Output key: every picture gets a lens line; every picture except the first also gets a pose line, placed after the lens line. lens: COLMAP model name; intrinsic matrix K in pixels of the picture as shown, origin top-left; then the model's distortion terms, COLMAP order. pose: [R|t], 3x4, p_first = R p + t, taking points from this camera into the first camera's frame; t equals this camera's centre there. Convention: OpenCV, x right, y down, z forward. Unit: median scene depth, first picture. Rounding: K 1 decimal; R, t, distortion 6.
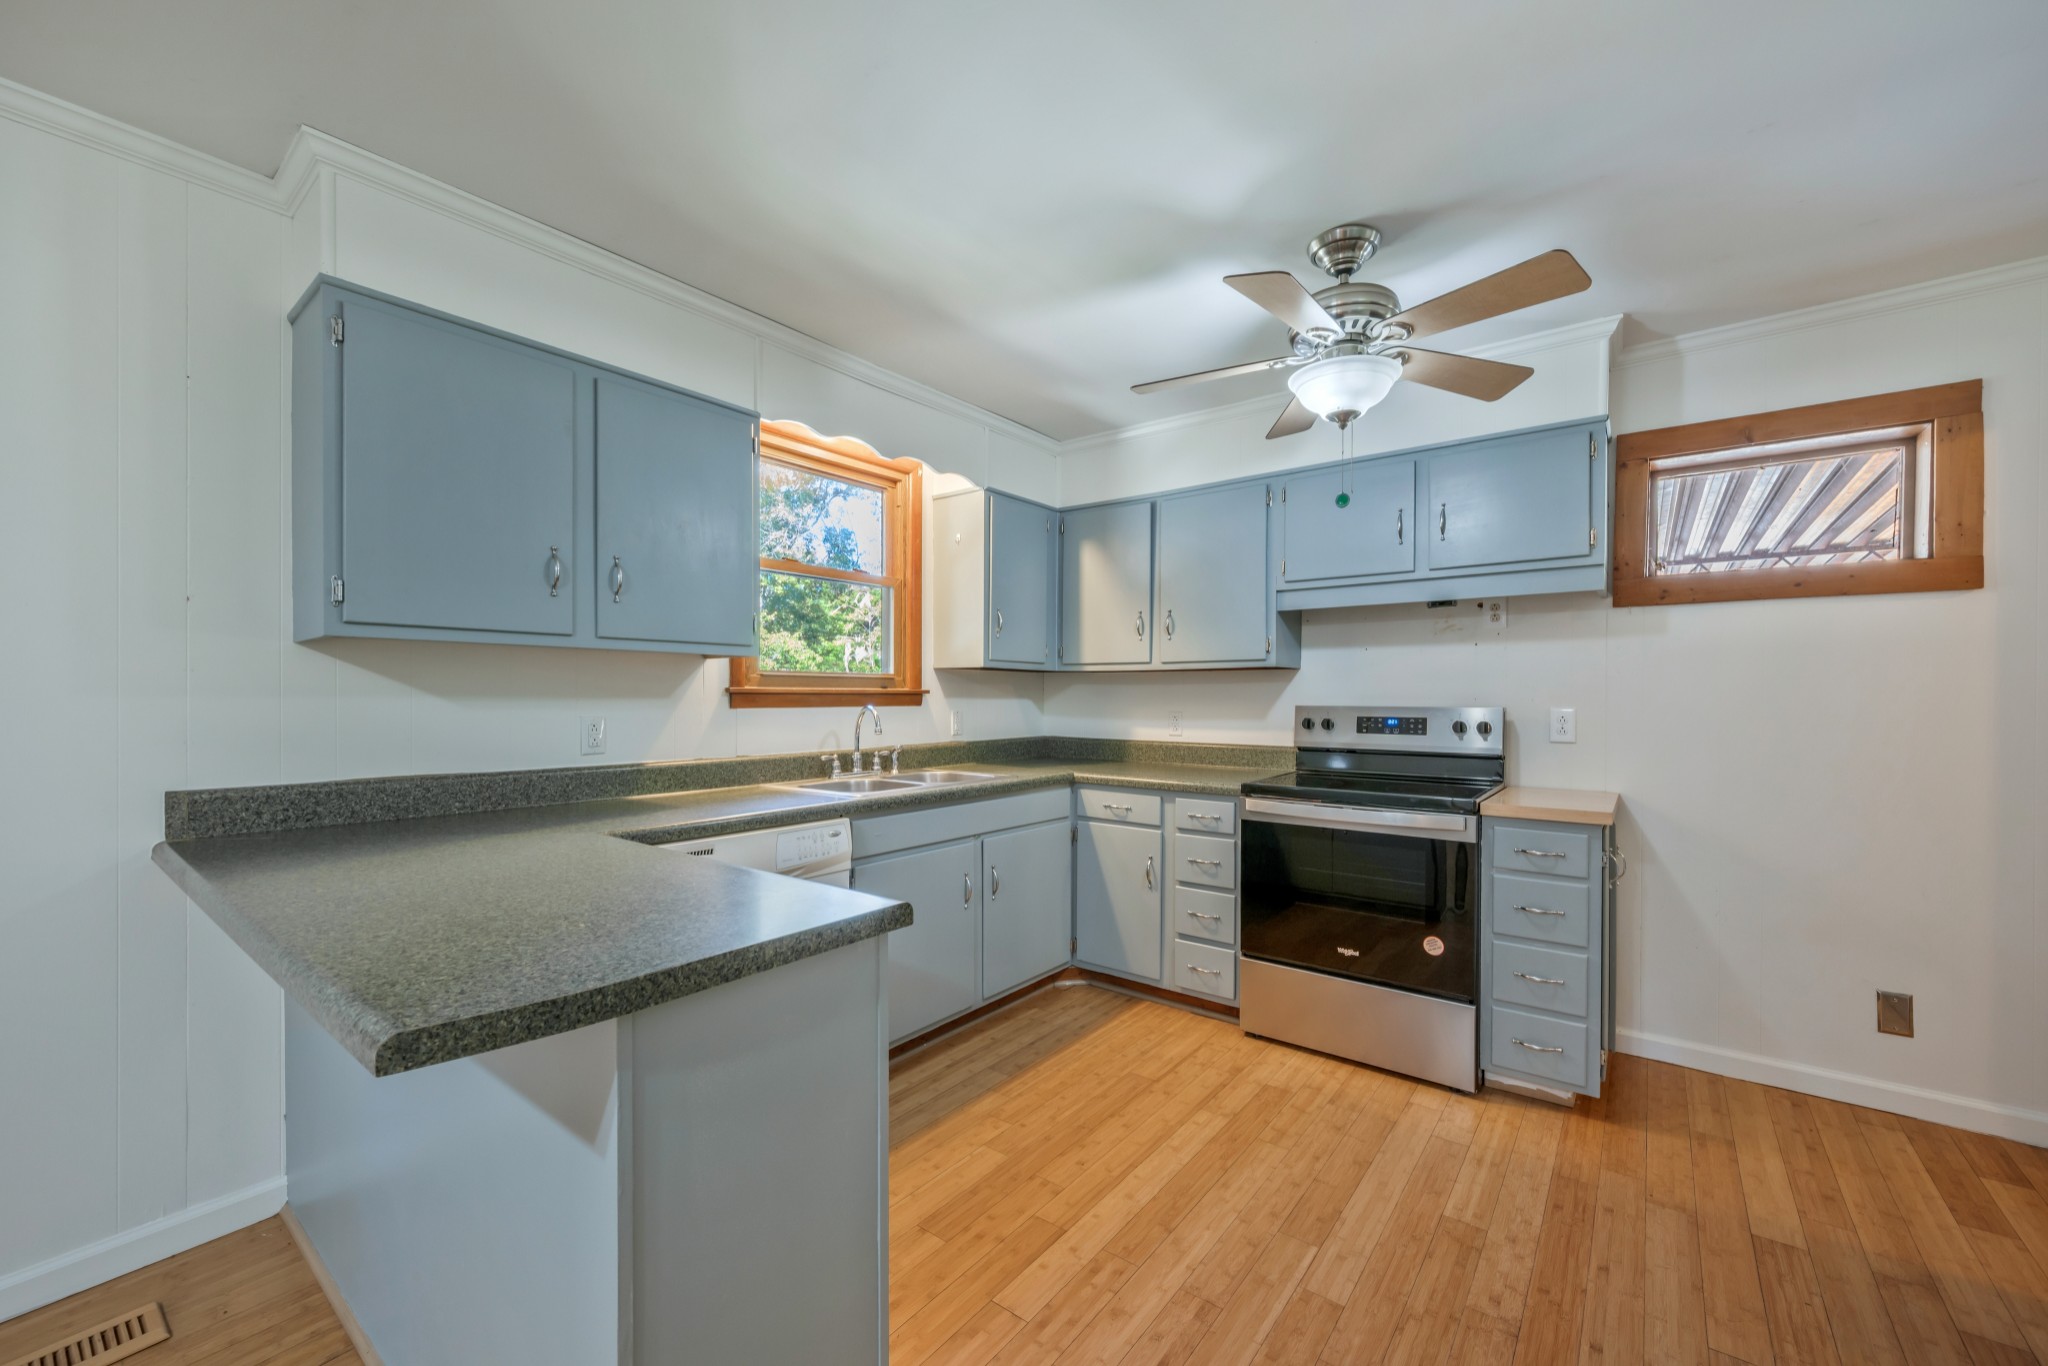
lens RADIAL K [[795.7, 0, 1040.9], [0, 795.7, 693.9], [0, 0, 1]] dist [0.000880, 0.000063]
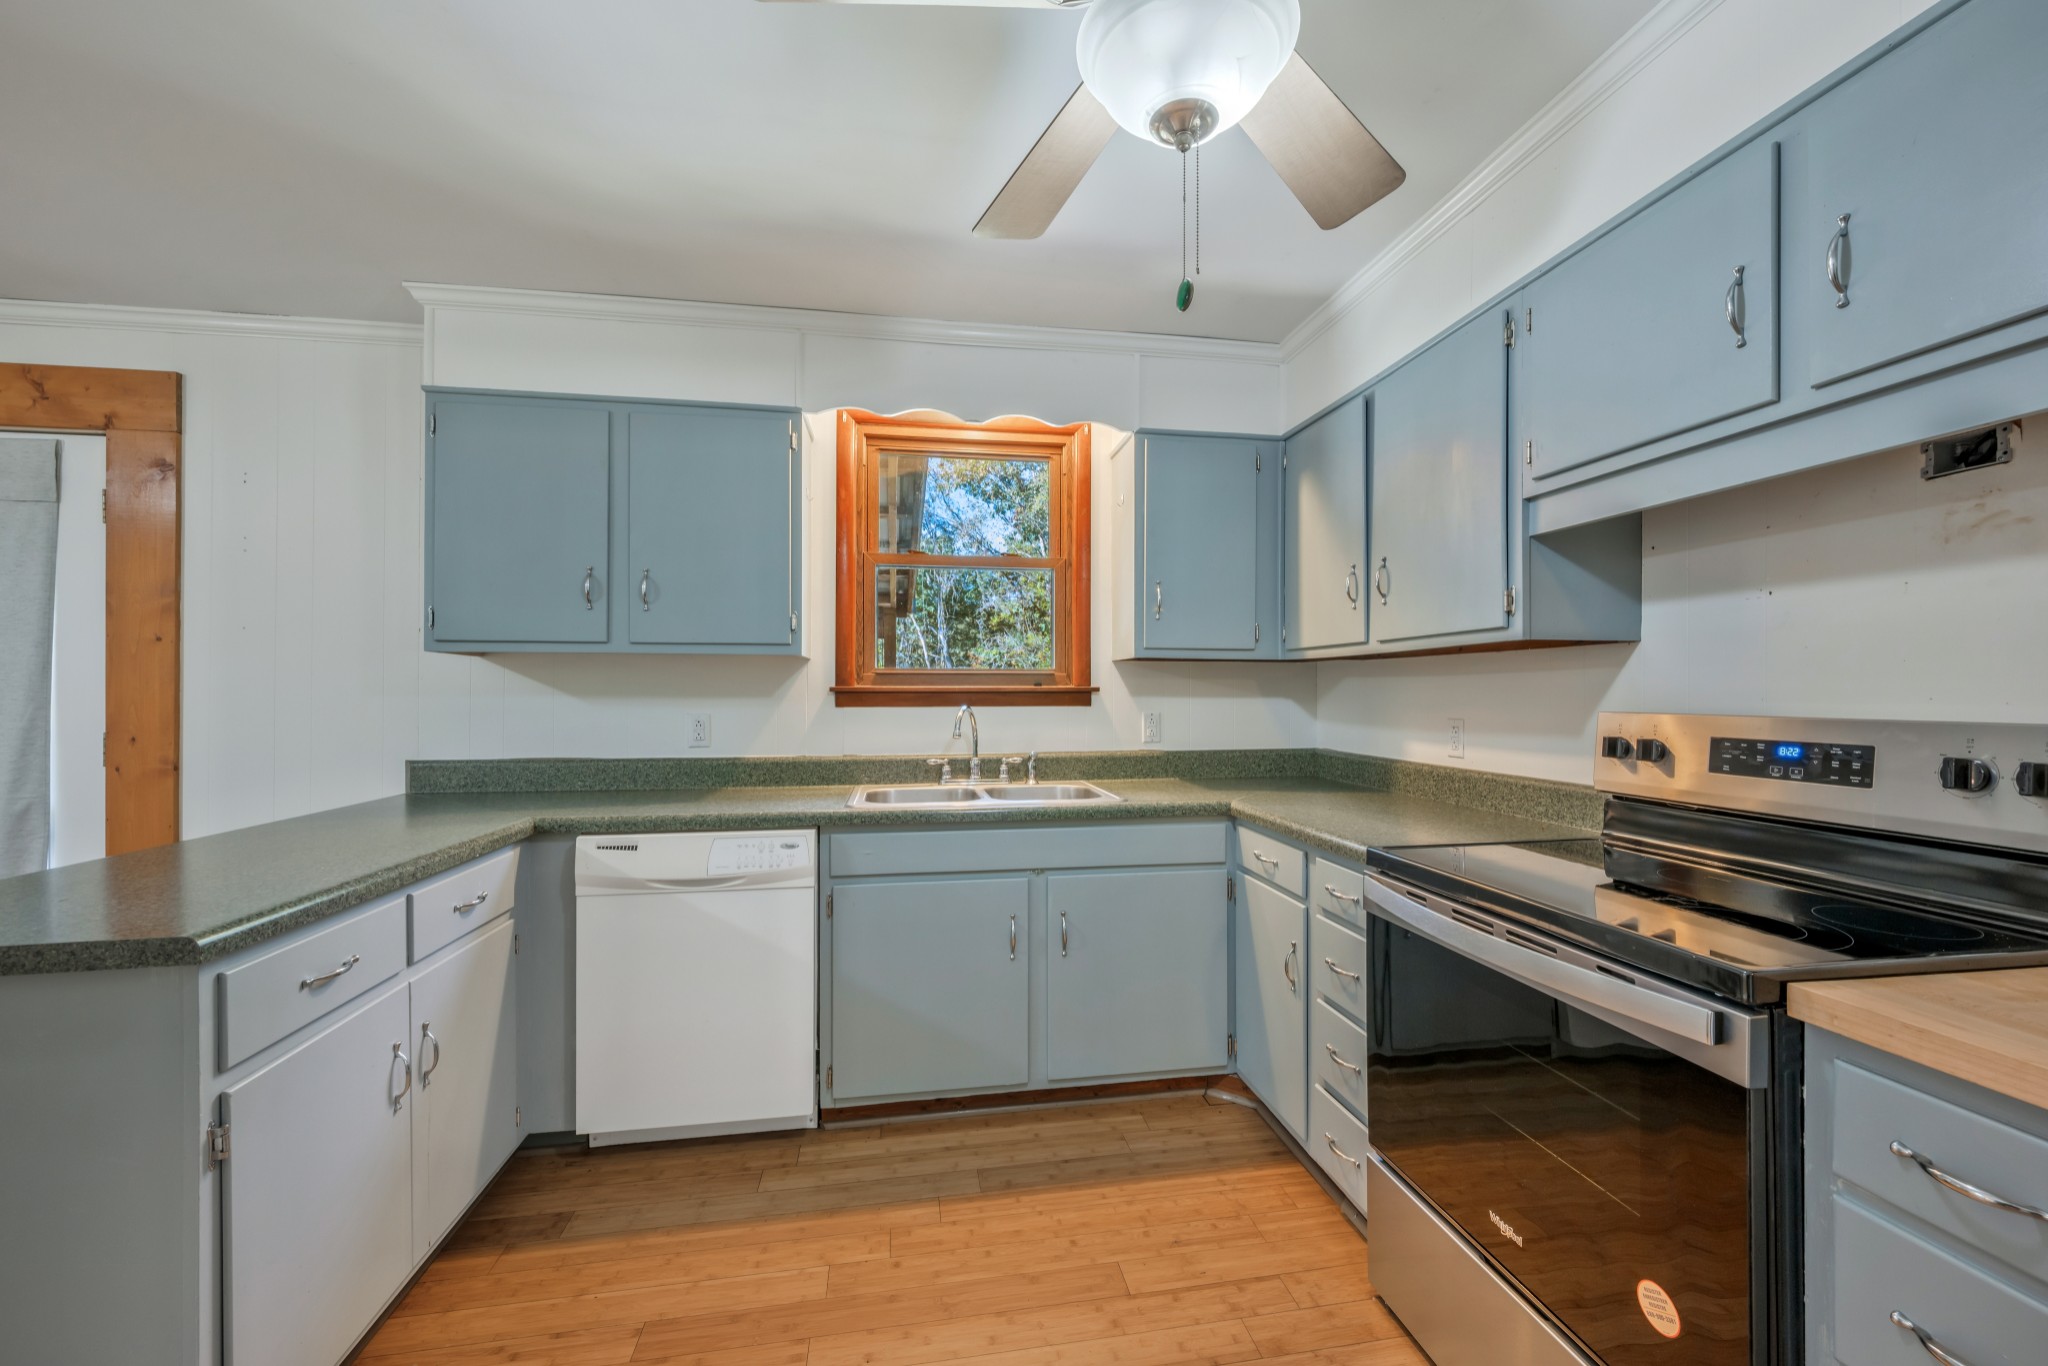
lens RADIAL K [[795.7, 0, 1031.2], [0, 795.7, 687.3], [0, 0, 1]] dist [0.000880, 0.000063]
pose [[0.738403, -0.007279, -0.674320, 0.420760], [0.003132, 0.999968, -0.007365, 0.000997], [0.674352, 0.003326, 0.738402, 0.380907]]
